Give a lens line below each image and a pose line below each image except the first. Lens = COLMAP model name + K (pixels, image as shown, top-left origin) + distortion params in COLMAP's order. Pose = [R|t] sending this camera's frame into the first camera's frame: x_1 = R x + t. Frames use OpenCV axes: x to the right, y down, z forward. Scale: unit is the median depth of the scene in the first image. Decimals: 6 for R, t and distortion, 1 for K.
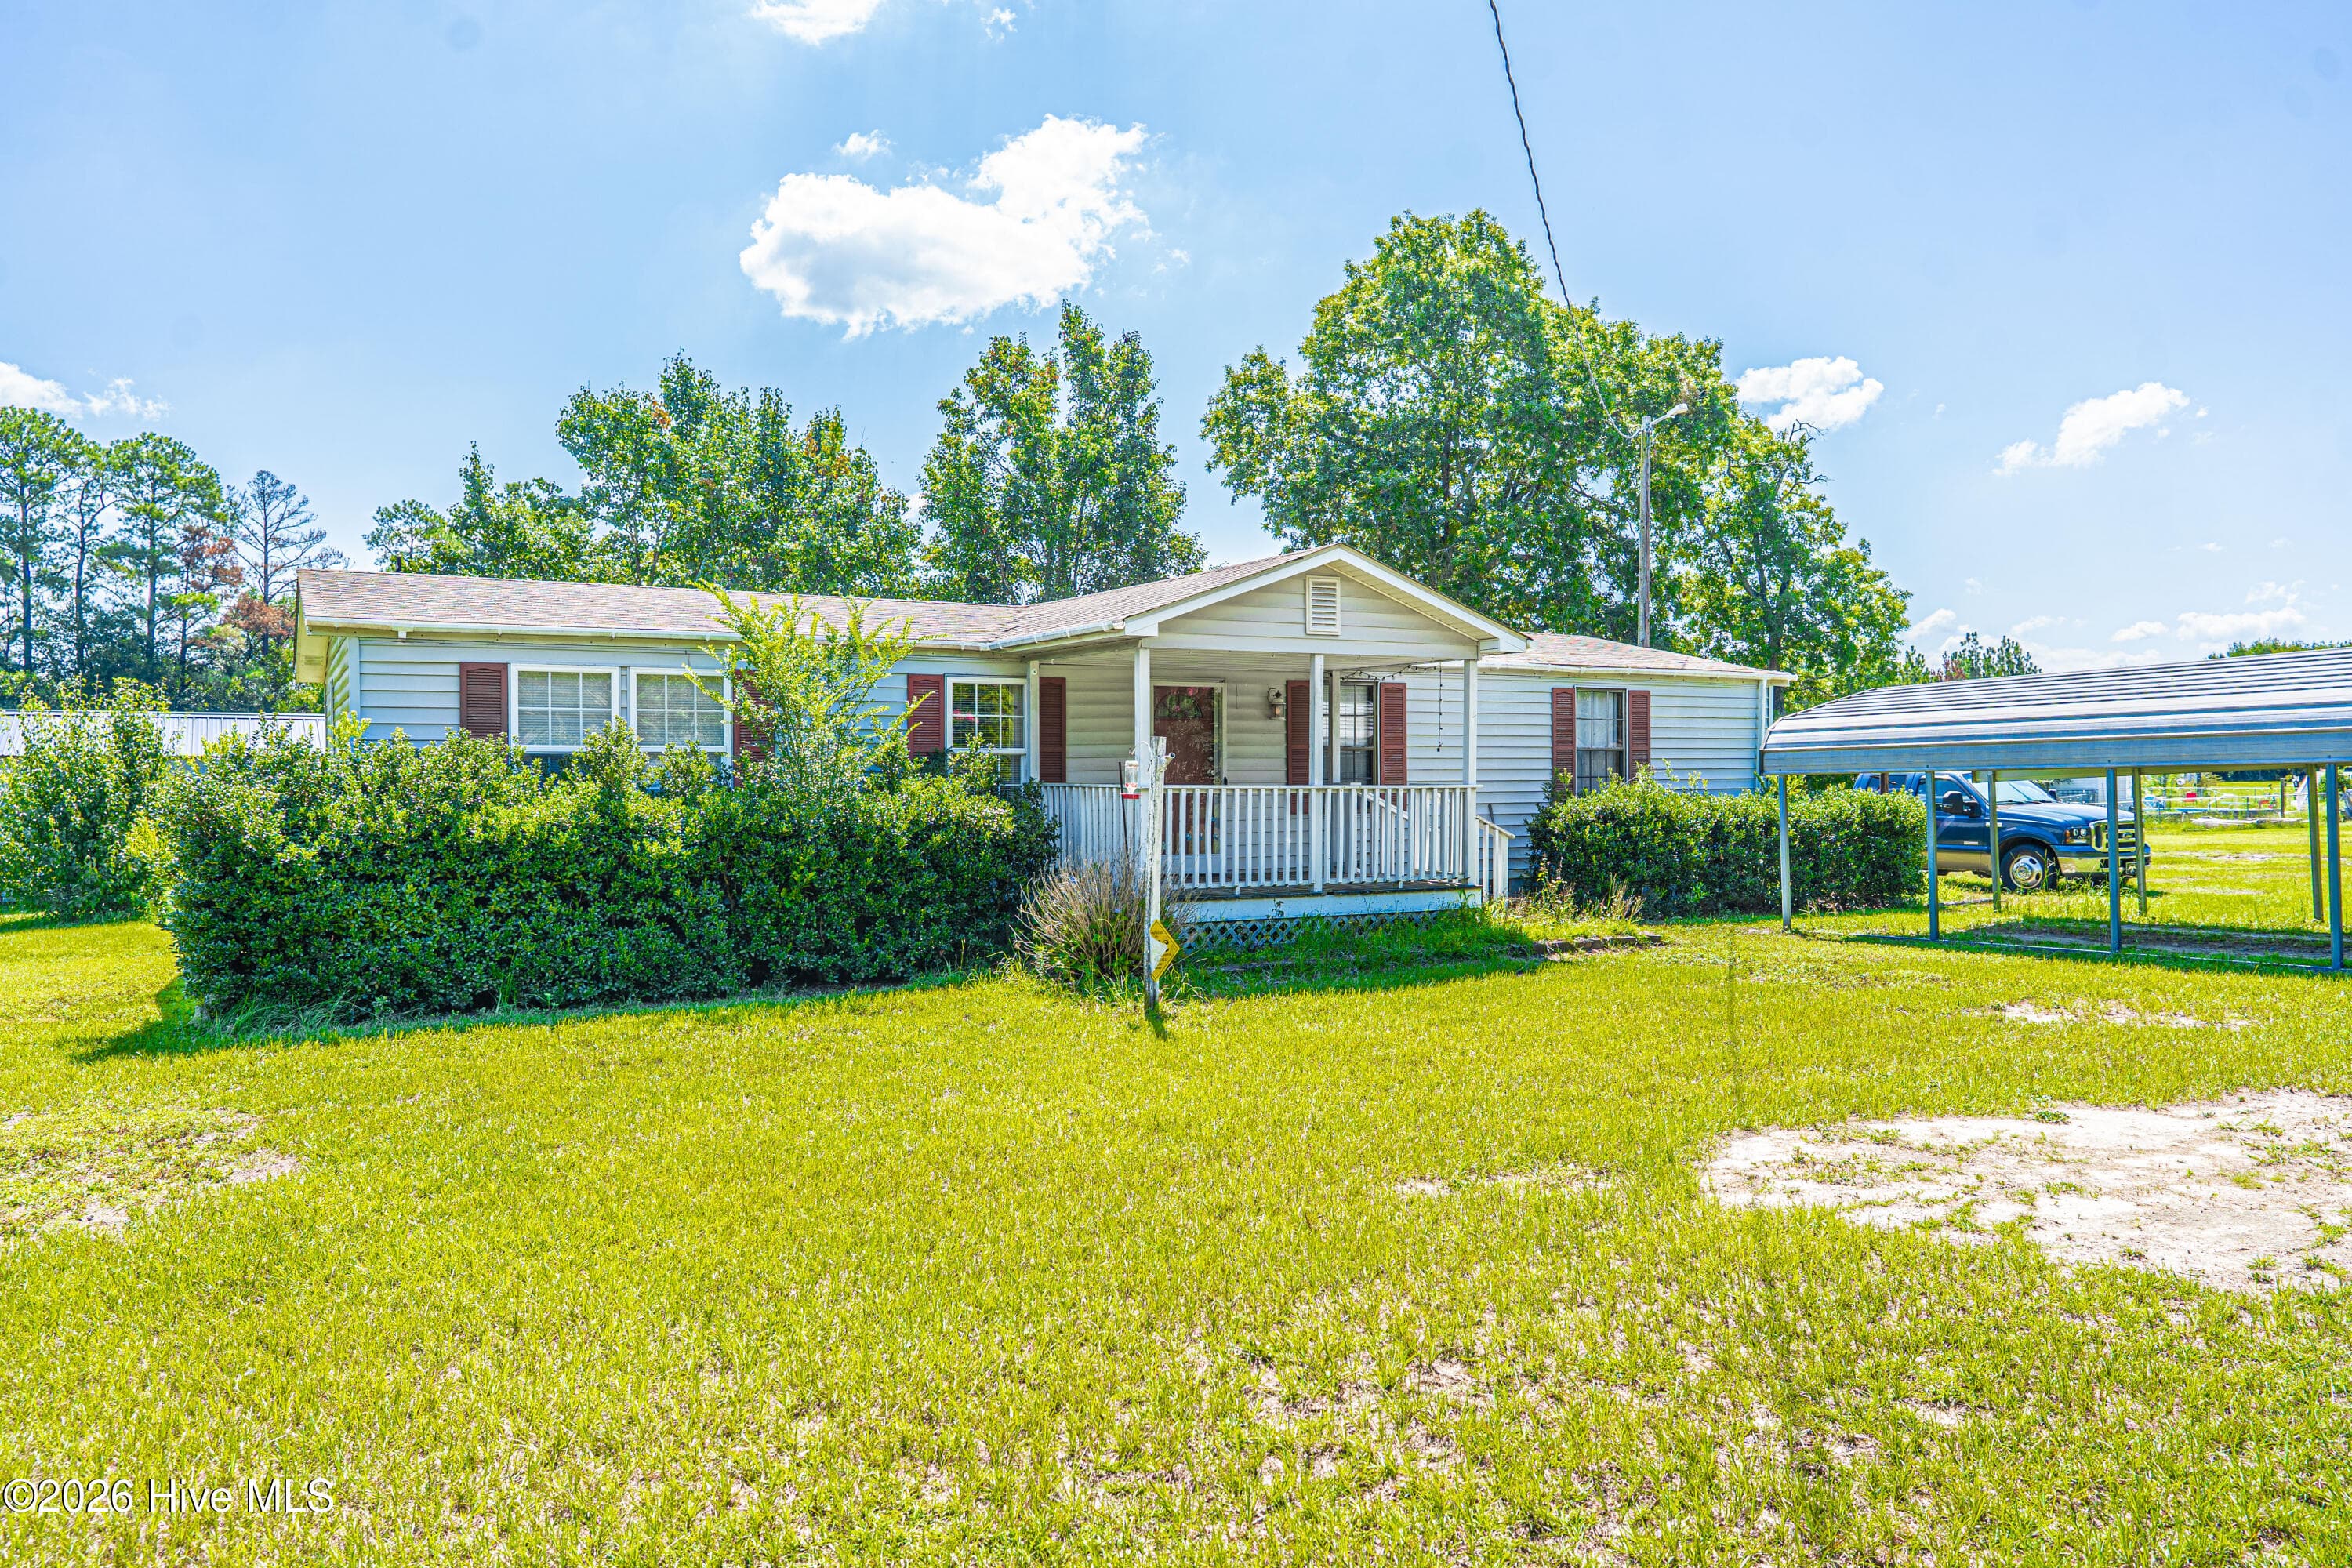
lens RADIAL K [[1624.3, 0, 1211.2], [0, 1624.3, 798.5], [0, 0, 1]] dist [-0.006161, 0.001406]
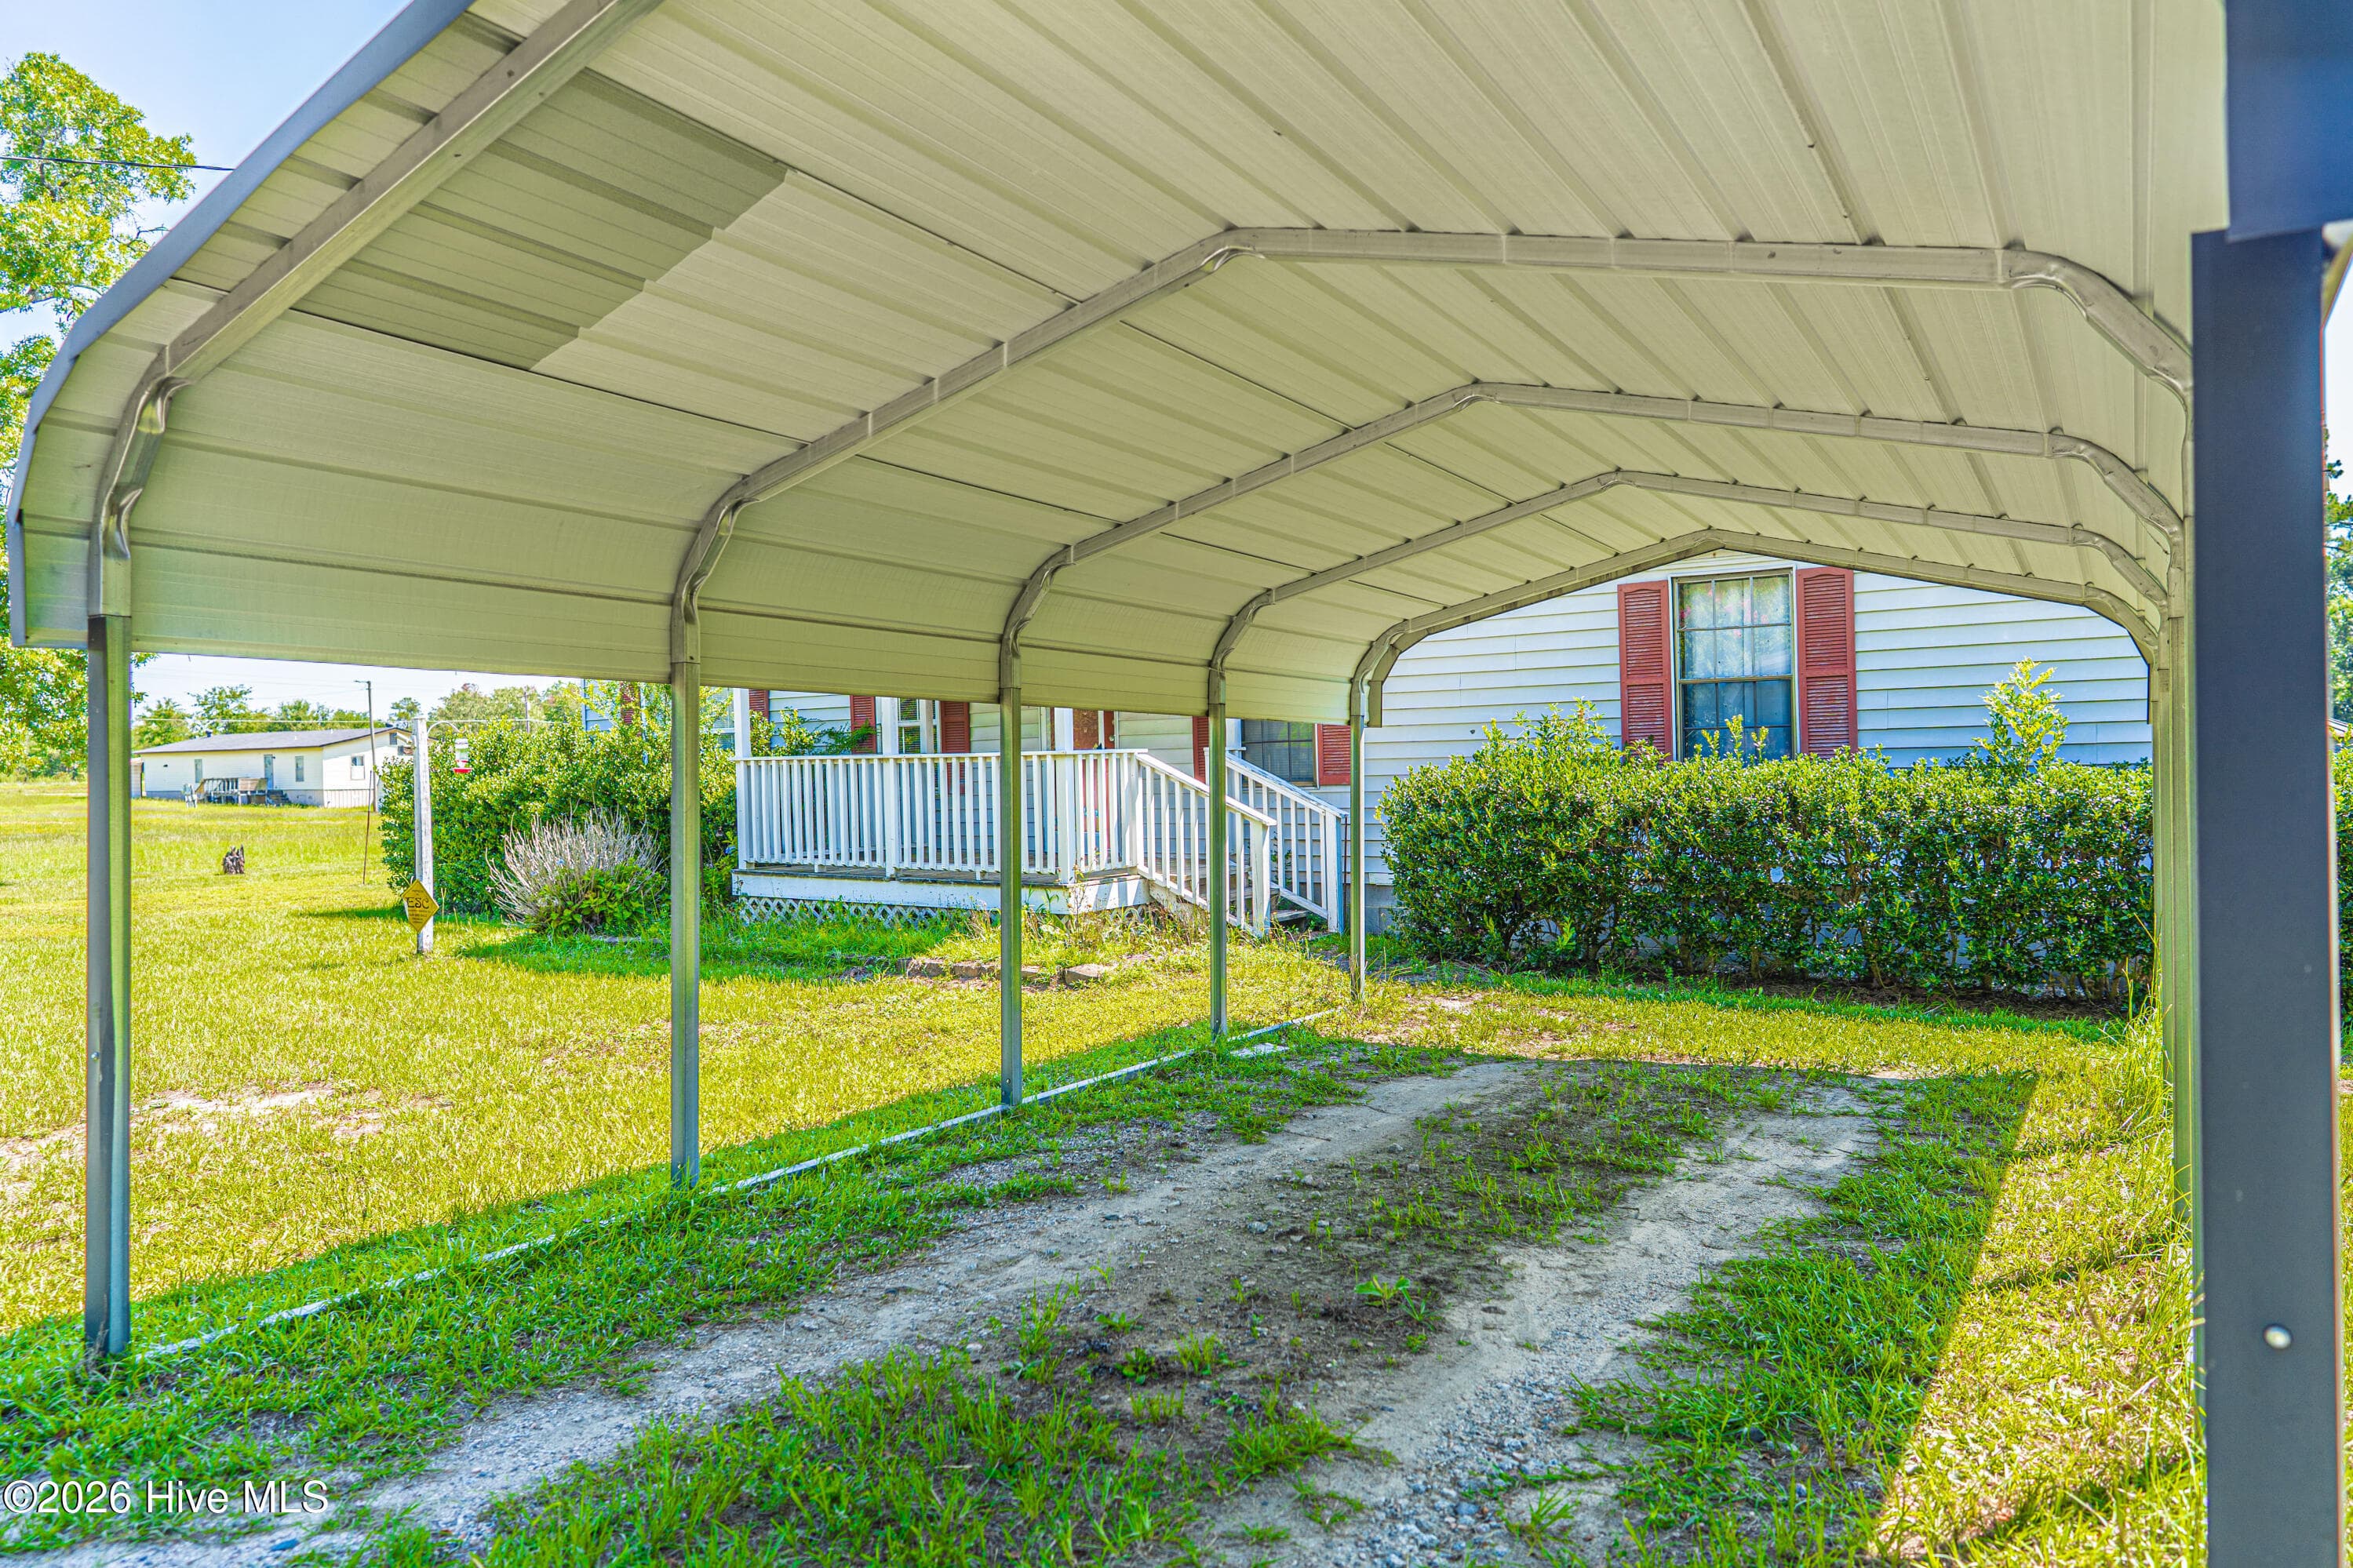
lens RADIAL K [[1624.8, 0, 1211.7], [0, 1624.8, 798.5], [0, 0, 1]] dist [-0.006161, 0.001406]
pose [[0.396446, 0.014240, -0.917948, 0.819554], [0.003730, 0.999846, 0.017121, 0.001459], [0.918051, -0.010211, 0.396332, 0.717739]]
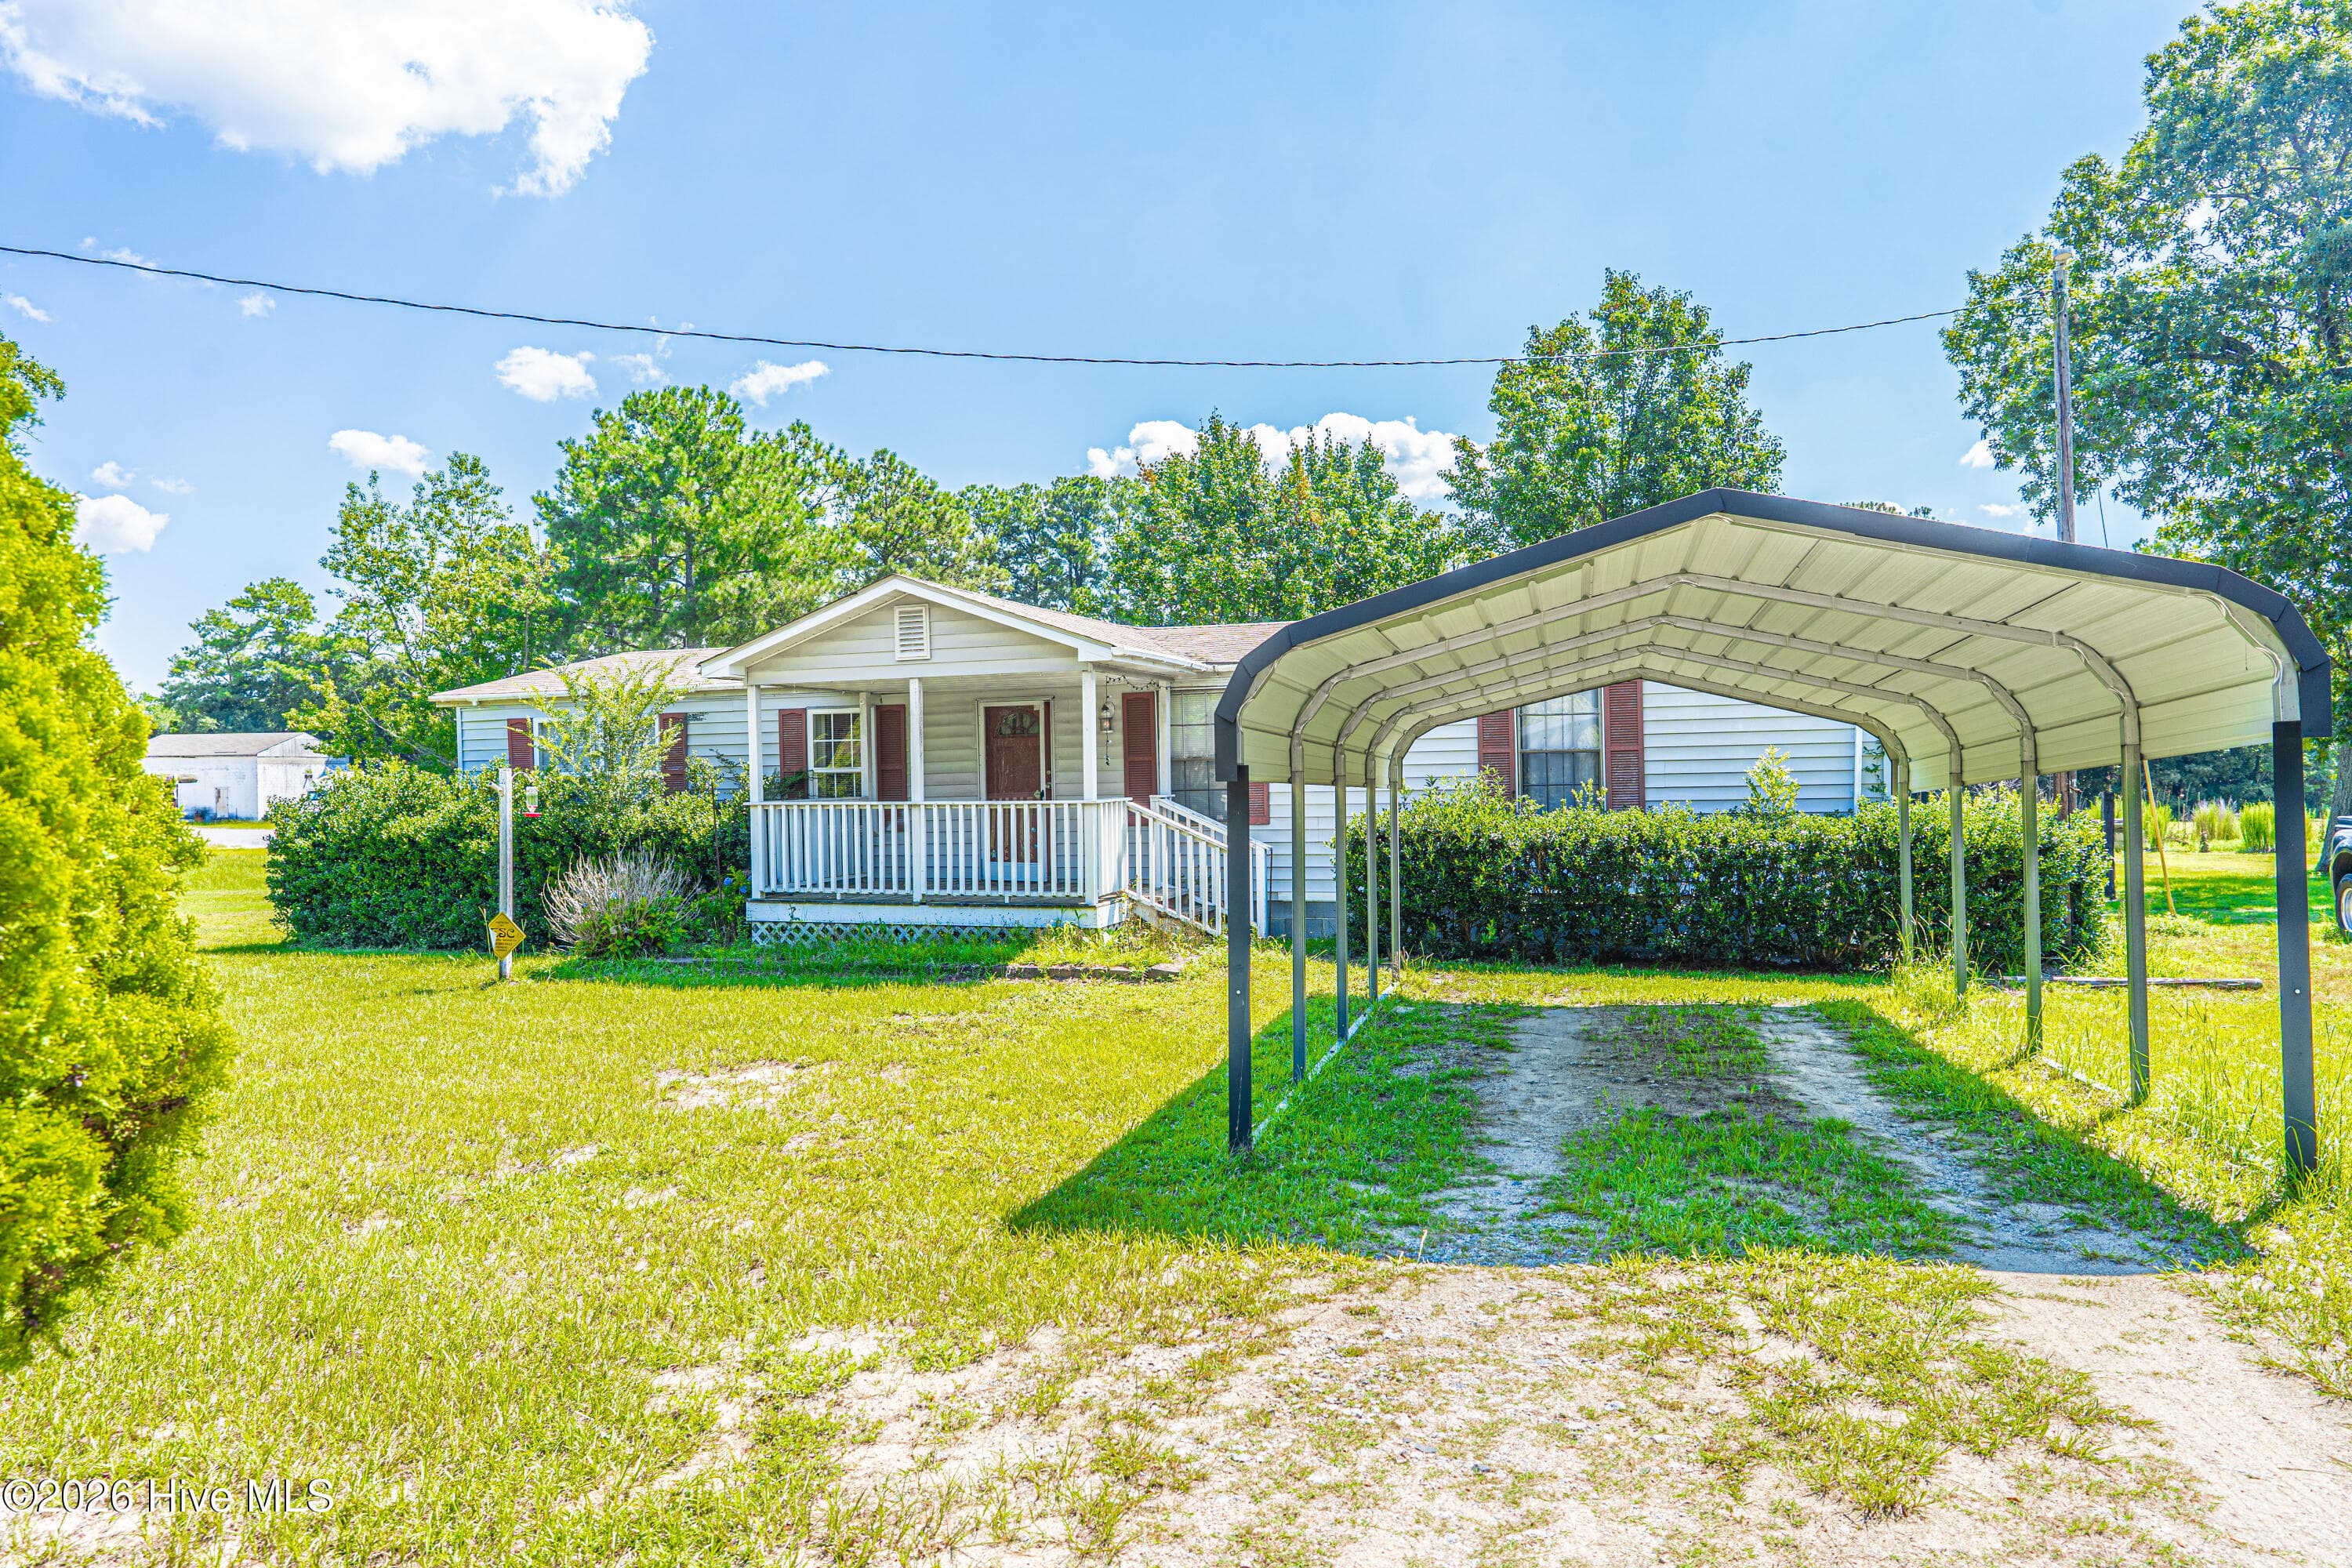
lens RADIAL K [[1624.3, 0, 1211.2], [0, 1624.3, 798.5], [0, 0, 1]] dist [-0.006161, 0.001406]
pose [[0.656847, 0.003884, -0.754014, 0.876335], [0.002619, 0.999969, 0.007433, -0.015354], [0.754020, -0.006857, 0.656816, 0.393937]]
